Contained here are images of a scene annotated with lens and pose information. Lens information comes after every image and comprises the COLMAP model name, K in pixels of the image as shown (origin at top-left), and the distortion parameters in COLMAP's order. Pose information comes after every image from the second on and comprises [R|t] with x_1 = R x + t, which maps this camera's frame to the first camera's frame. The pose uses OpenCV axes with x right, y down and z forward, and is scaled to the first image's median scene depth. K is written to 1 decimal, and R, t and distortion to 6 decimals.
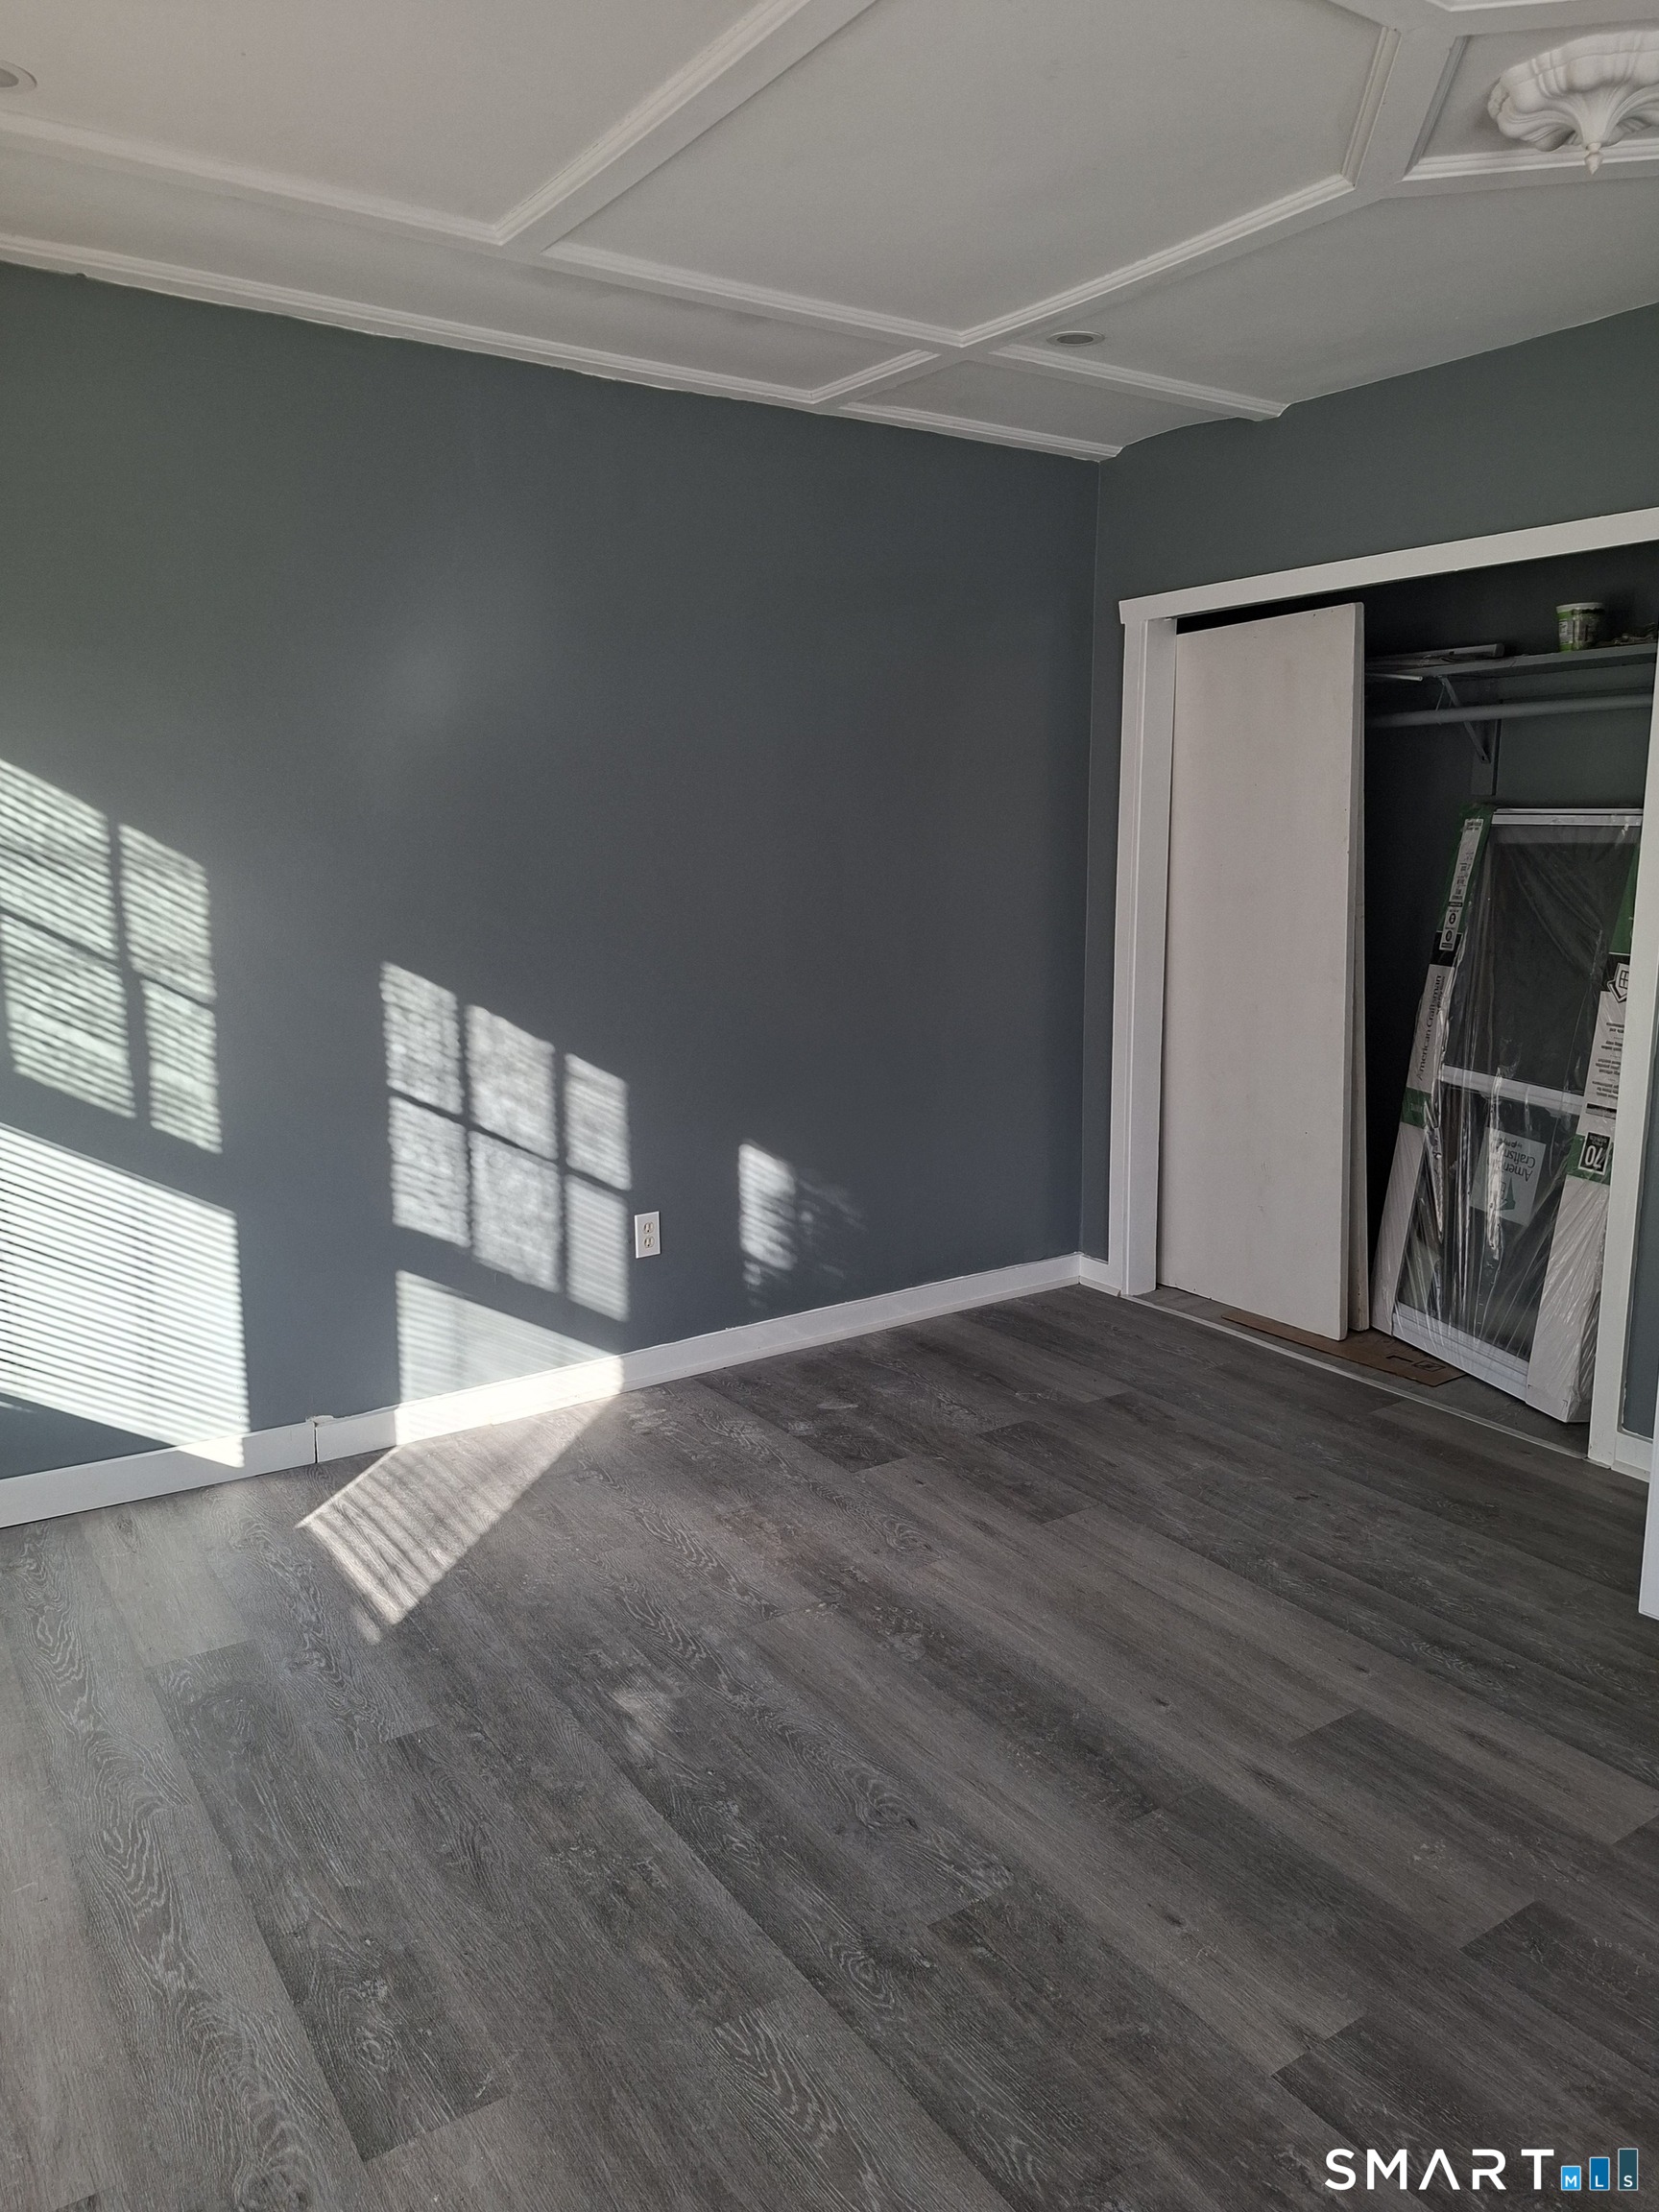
lens RADIAL K [[1545.1, 0, 857.2], [0, 1545.1, 1112.2], [0, 0, 1]] dist [0.035218, -0.001630]
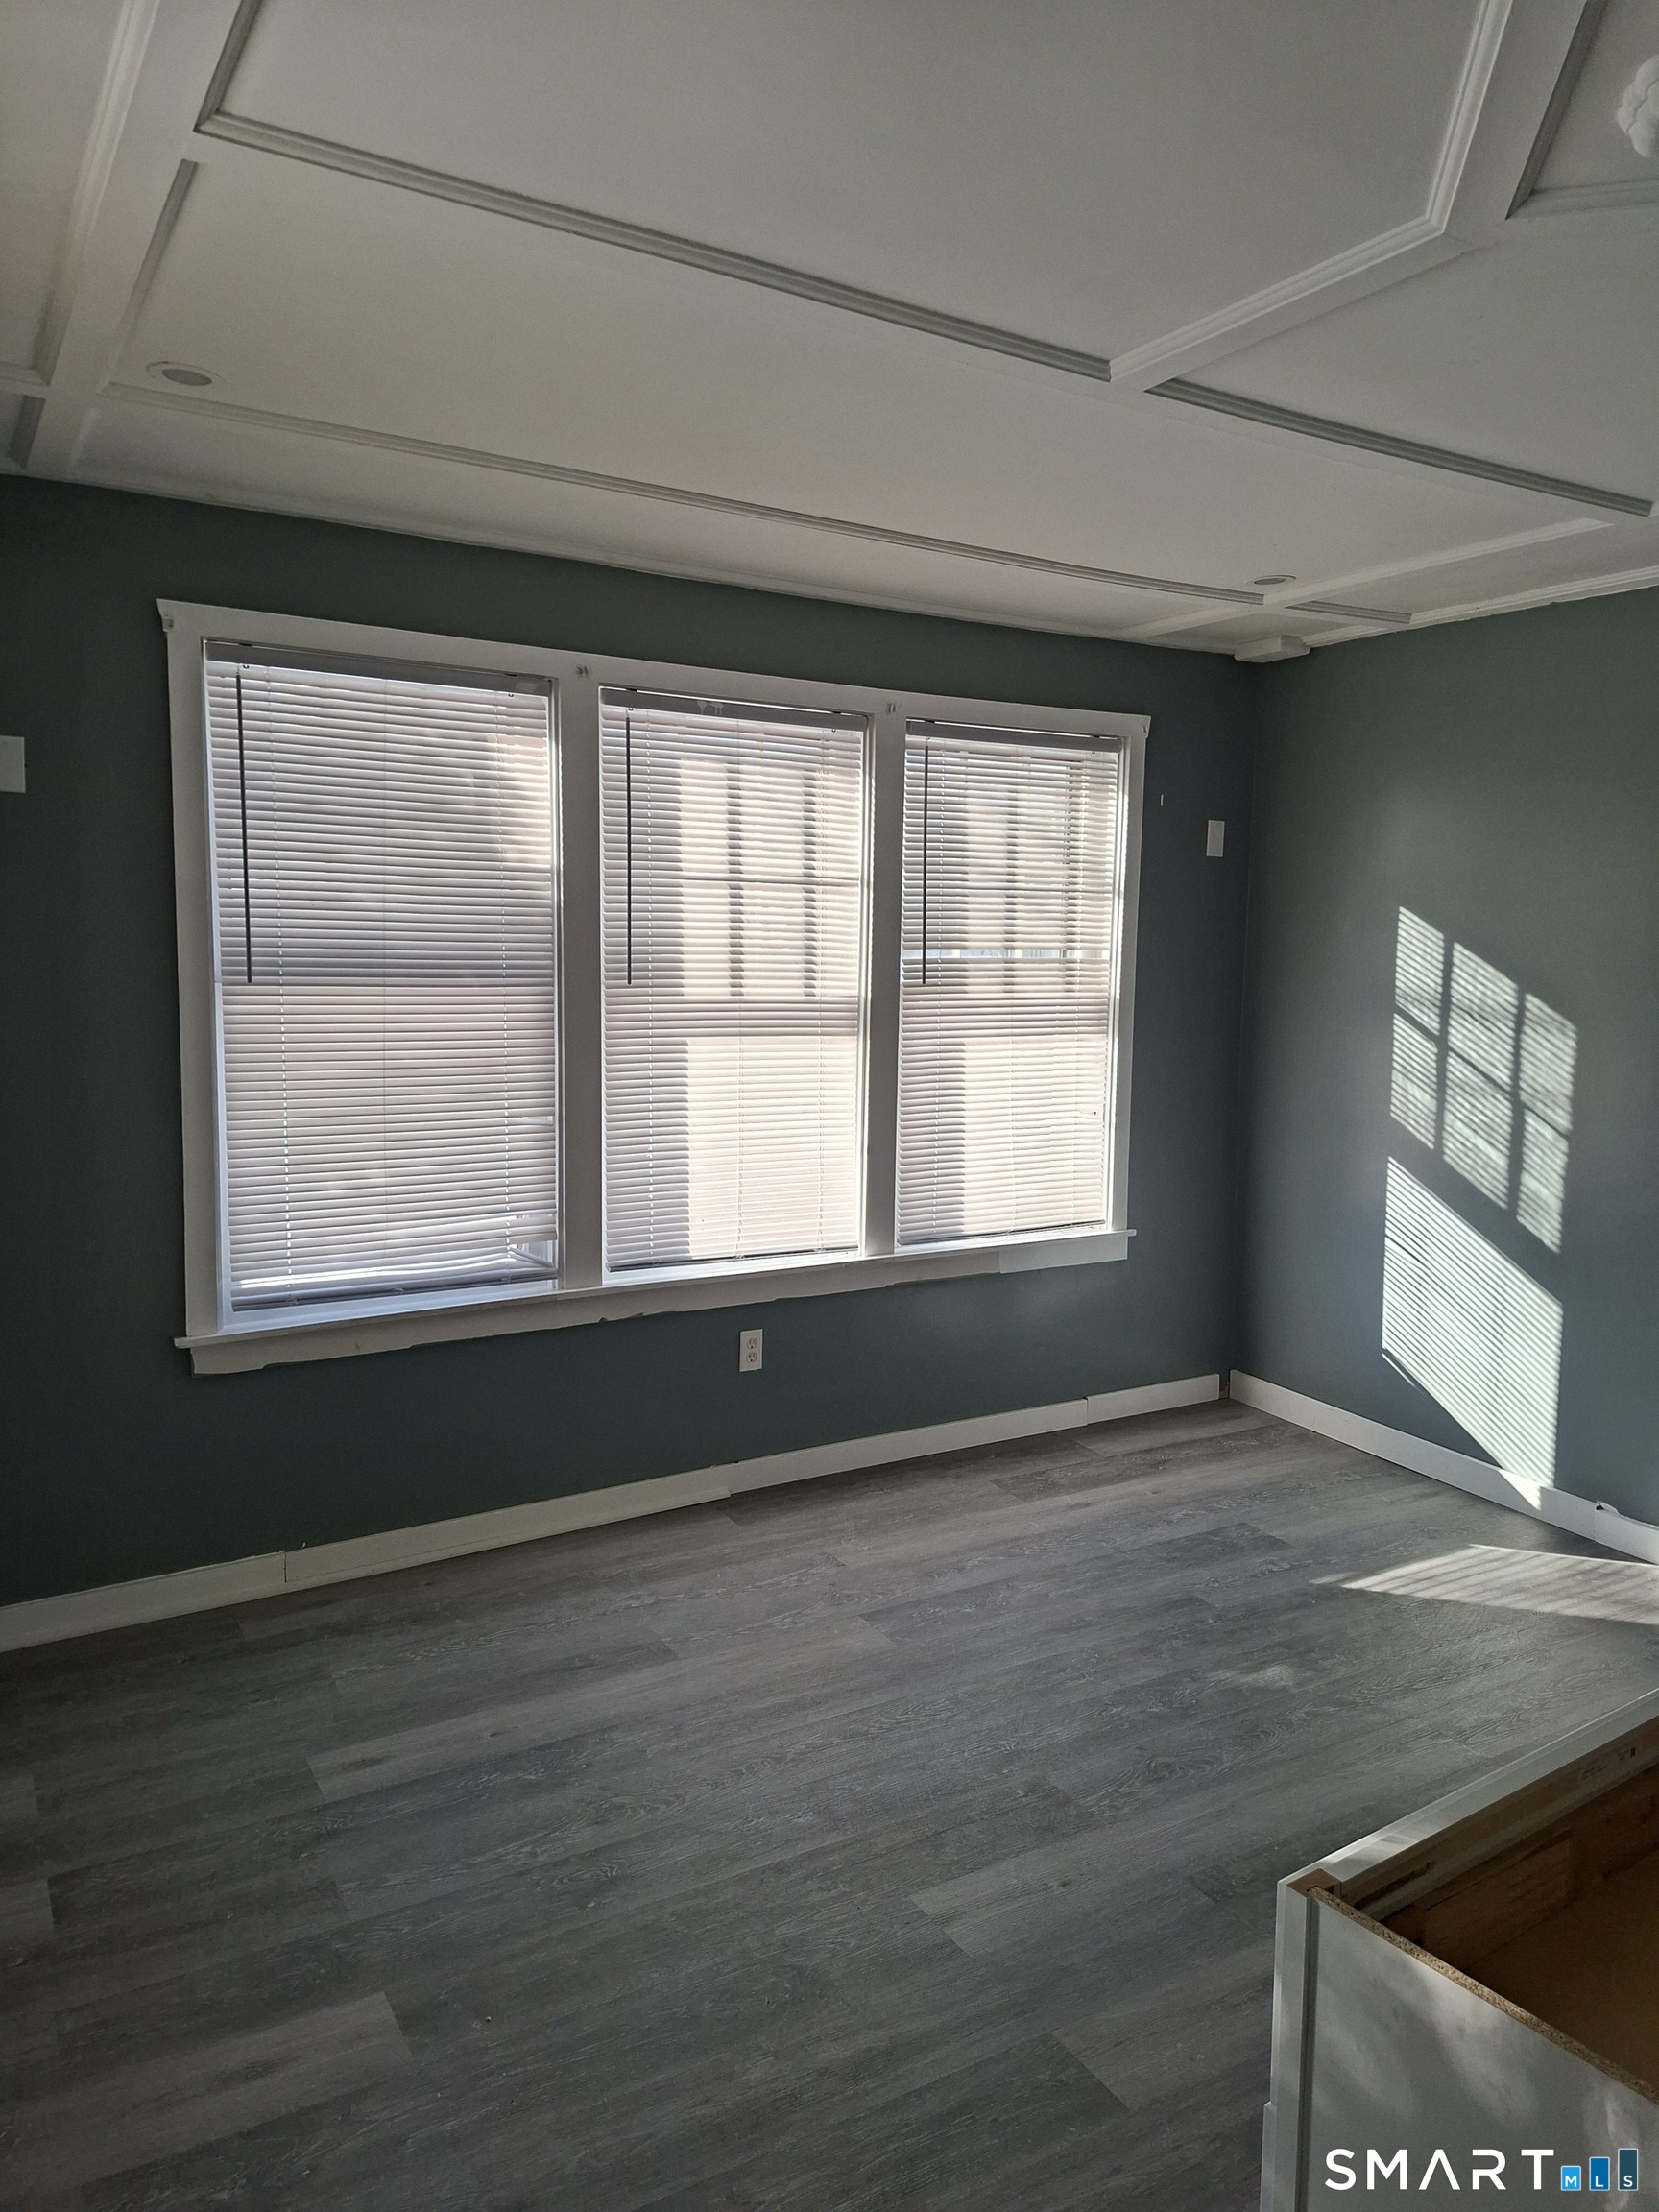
lens RADIAL K [[1545.1, 0, 857.2], [0, 1545.1, 1112.2], [0, 0, 1]] dist [0.035218, -0.001630]
pose [[-0.057254, 0.104131, -0.992914, 0.898090], [-0.194864, 0.974252, 0.113410, -0.122757], [0.979158, 0.199977, -0.035489, 0.496487]]
